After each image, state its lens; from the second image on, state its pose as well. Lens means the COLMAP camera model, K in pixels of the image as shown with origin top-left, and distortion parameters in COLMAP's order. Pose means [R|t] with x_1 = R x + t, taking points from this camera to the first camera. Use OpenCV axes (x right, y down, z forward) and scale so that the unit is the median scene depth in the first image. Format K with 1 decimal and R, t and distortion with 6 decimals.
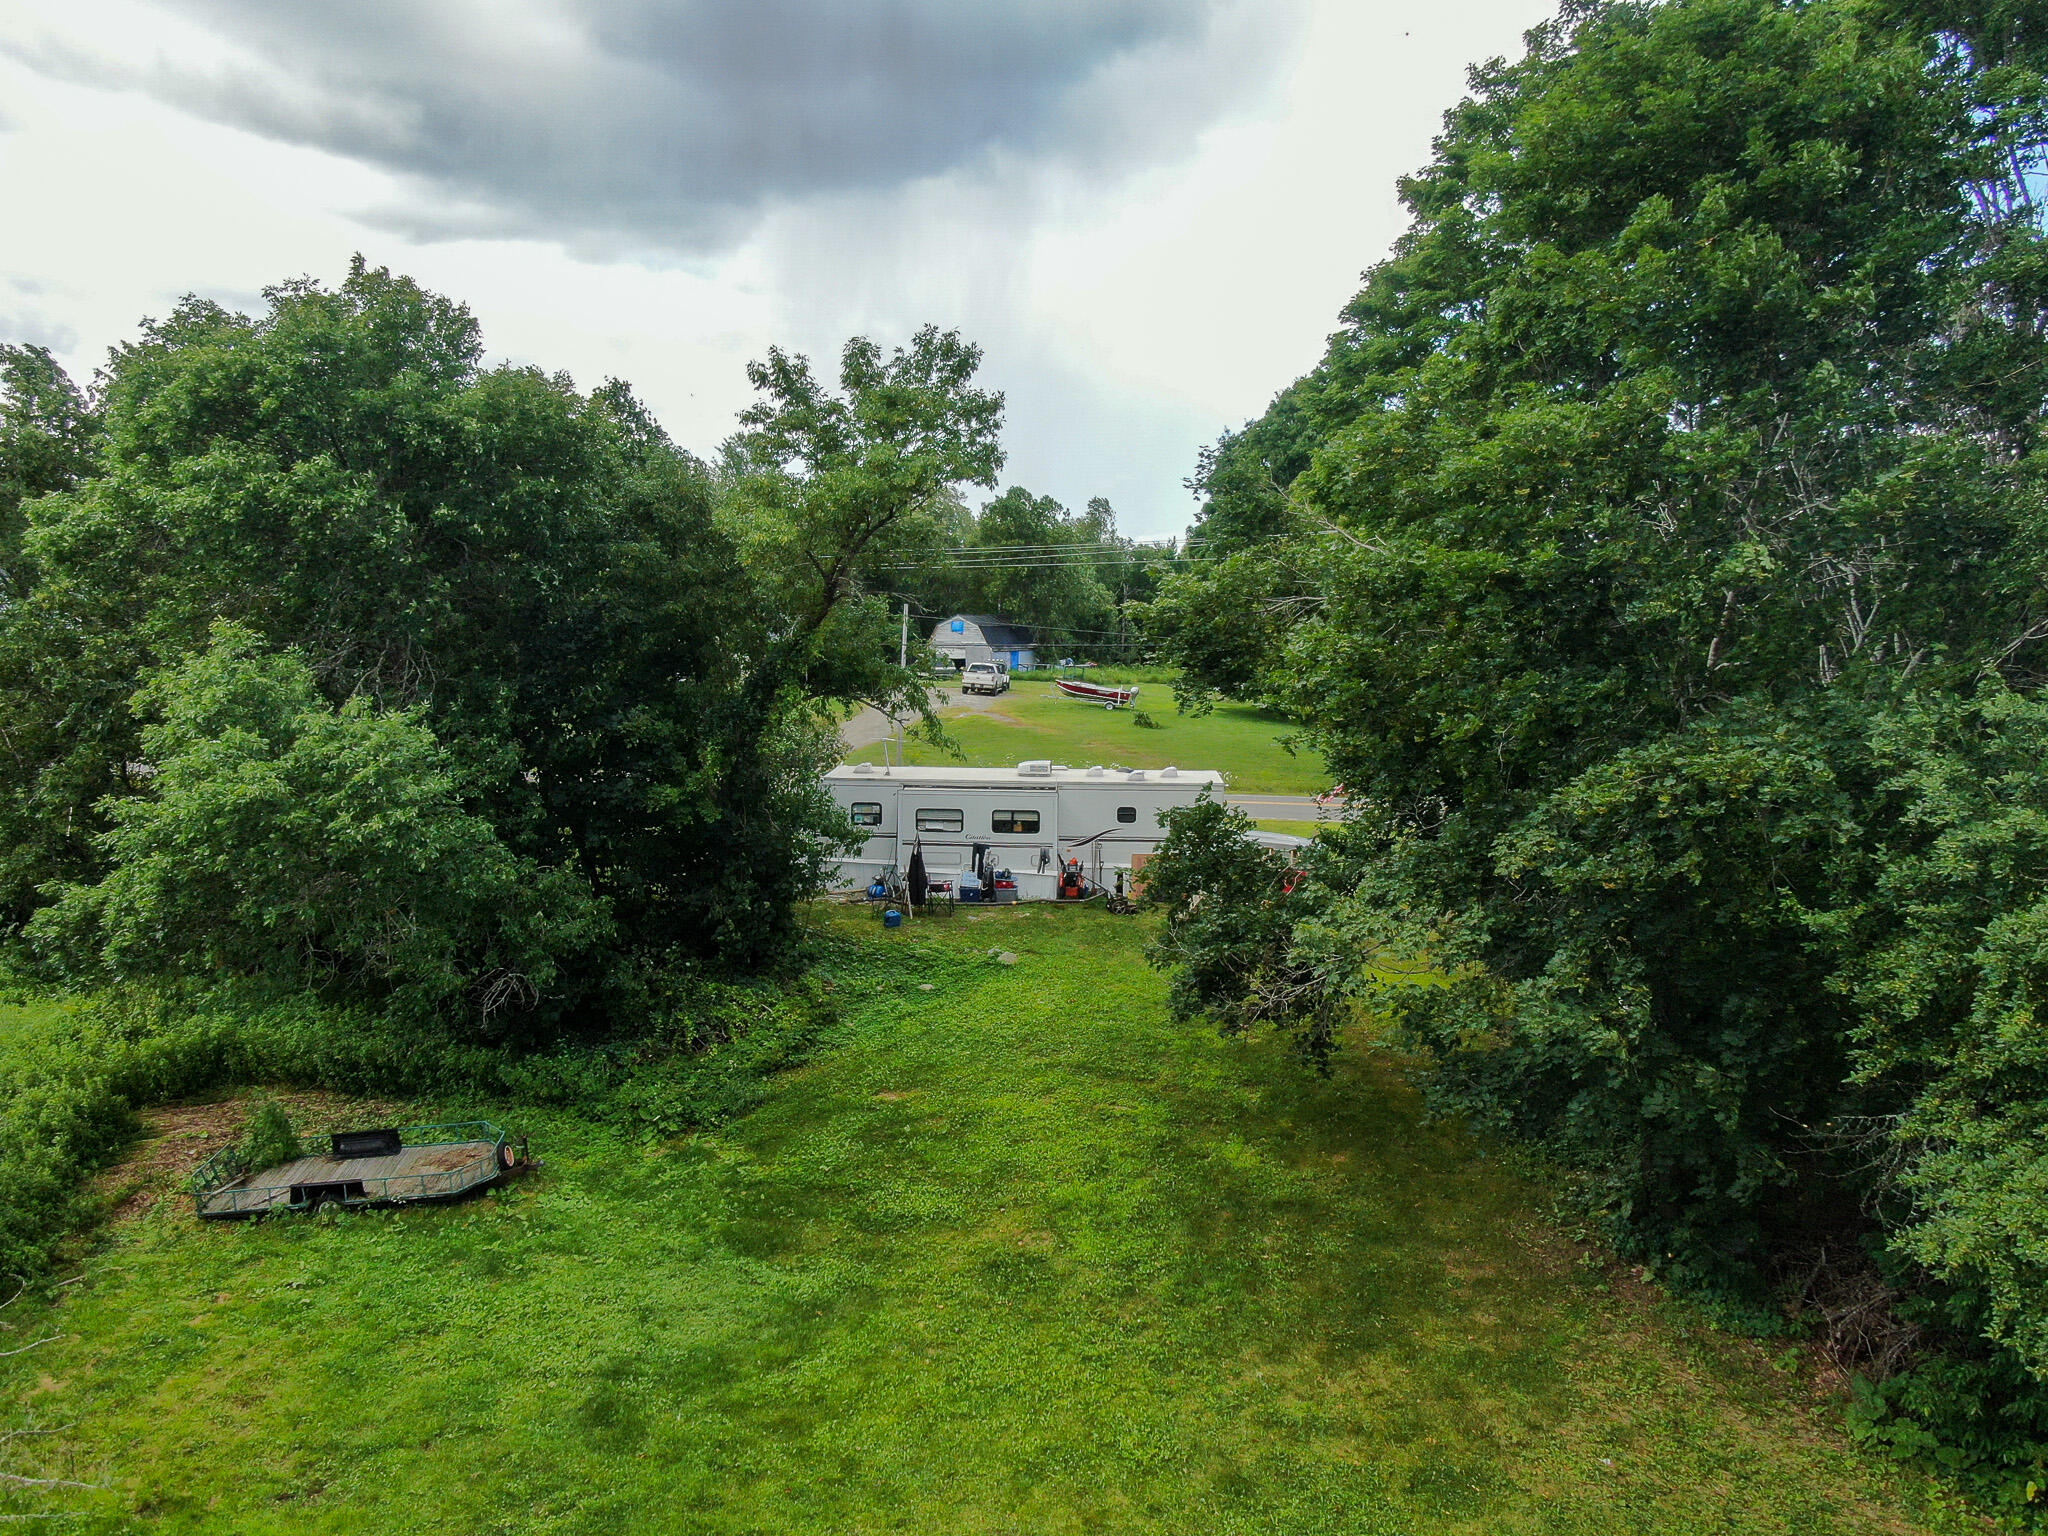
lens RADIAL K [[1445.1, 0, 1027.6], [0, 1445.1, 761.3], [0, 0, 1]] dist [-0.012545, -0.000661]
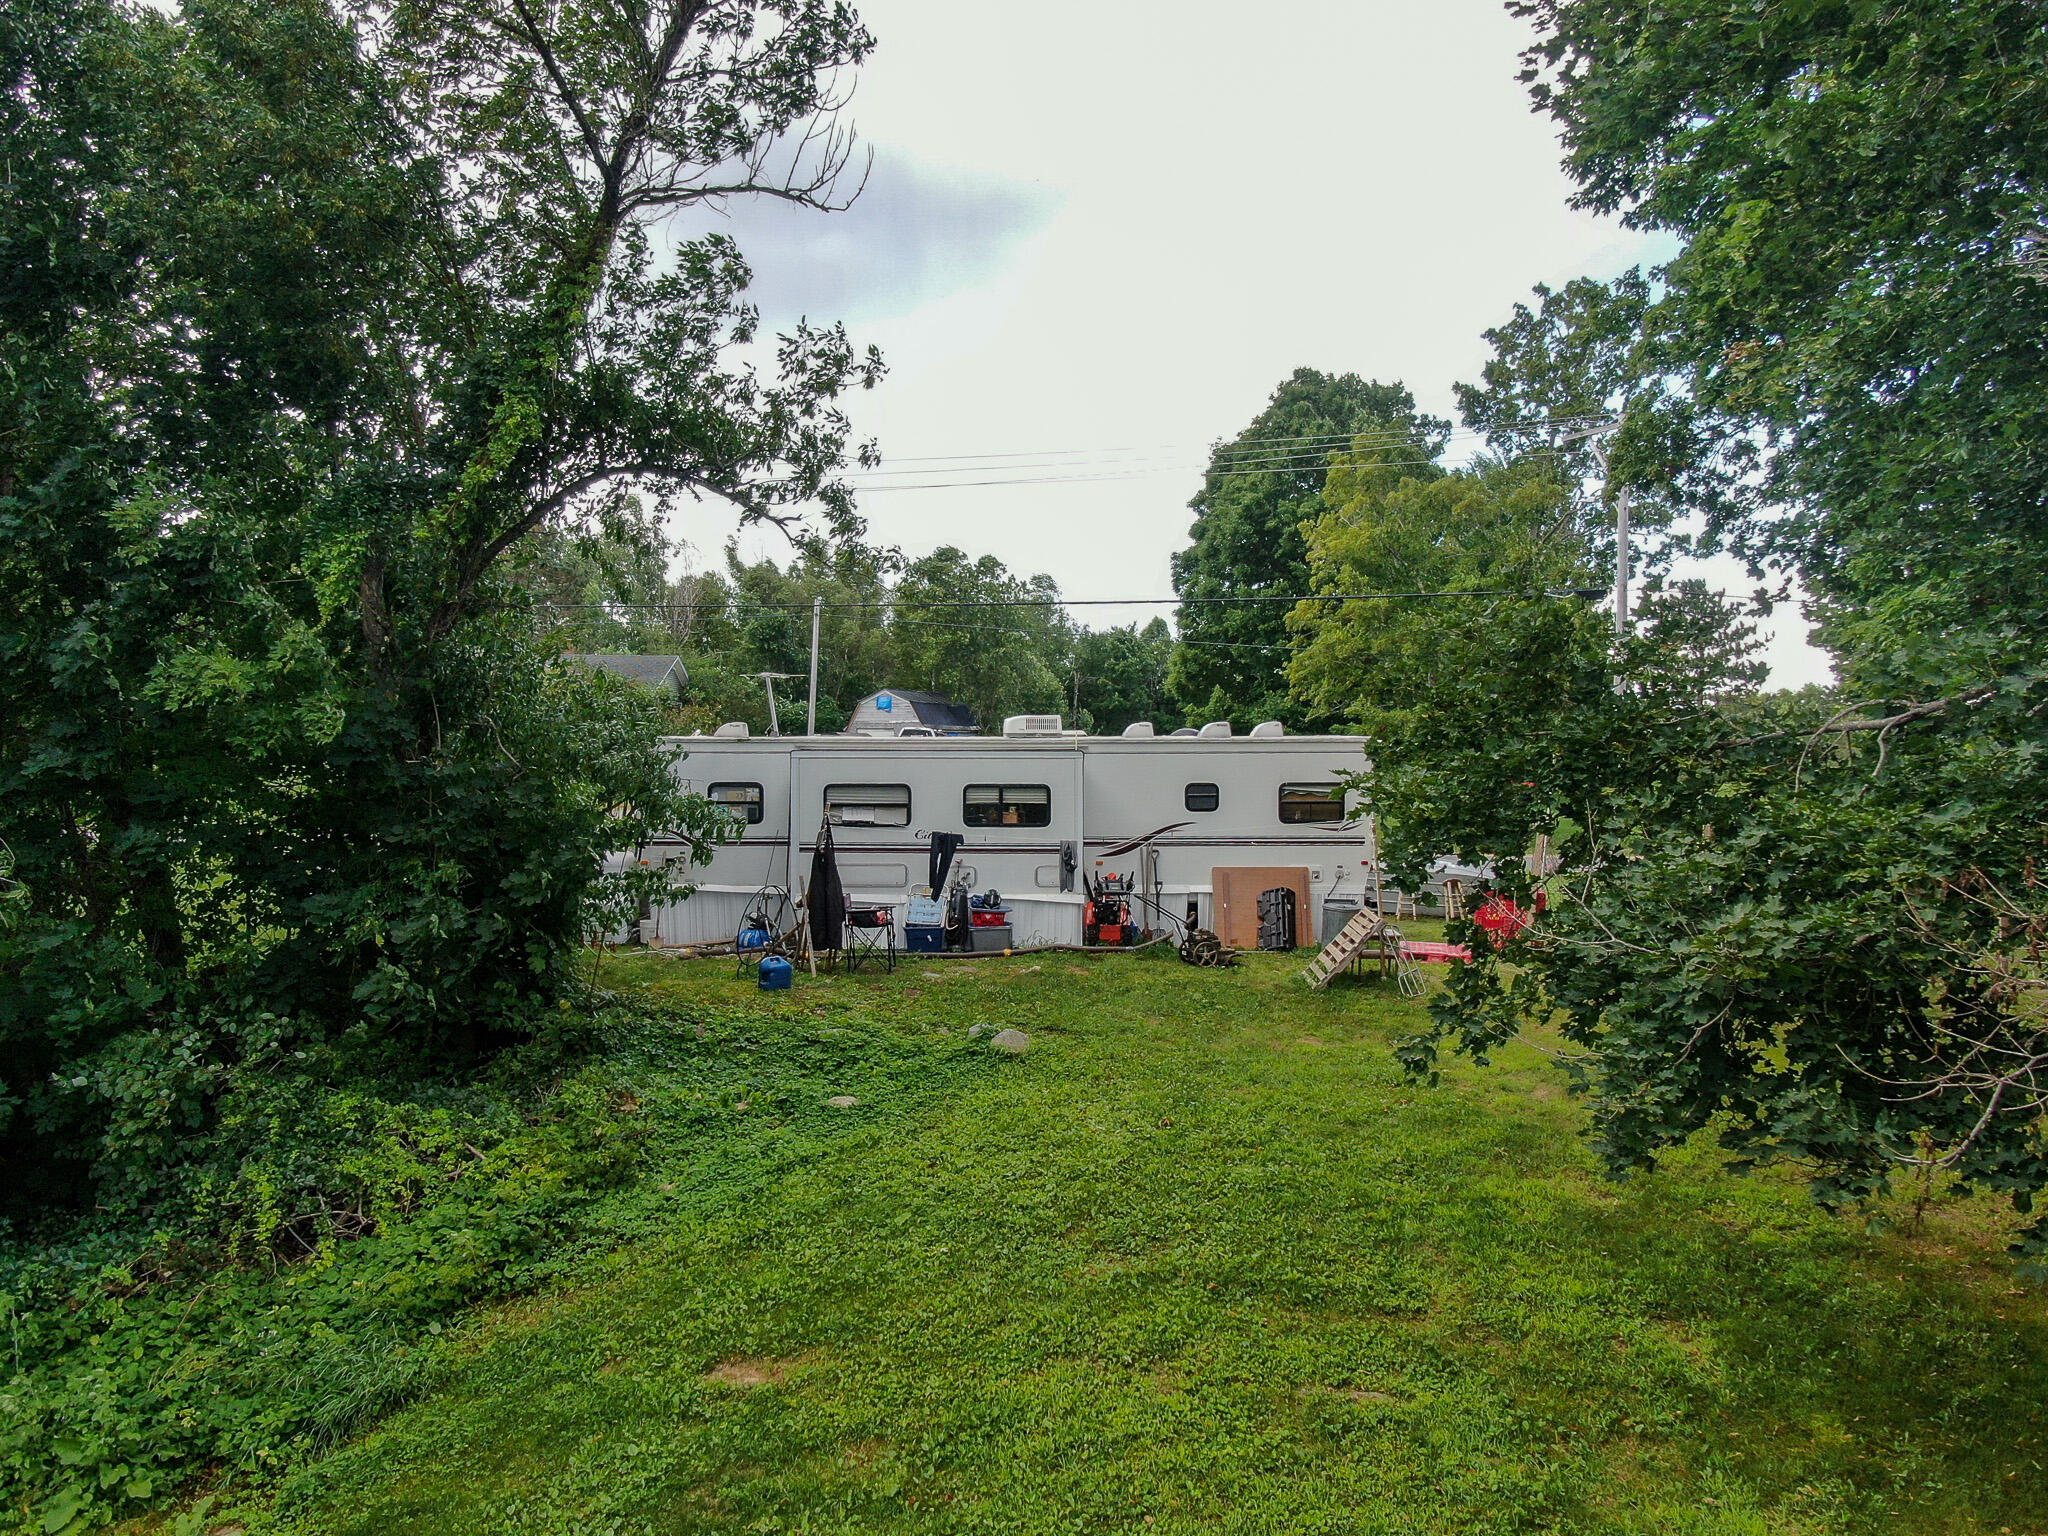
lens RADIAL K [[1445.1, 0, 1029.3], [0, 1445.1, 777.4], [0, 0, 1]] dist [-0.012545, -0.000661]
pose [[0.998441, -0.007327, 0.055327, -0.033319], [0.012769, 0.995040, -0.098656, 0.094528], [-0.054329, 0.099208, 0.993582, 0.500937]]
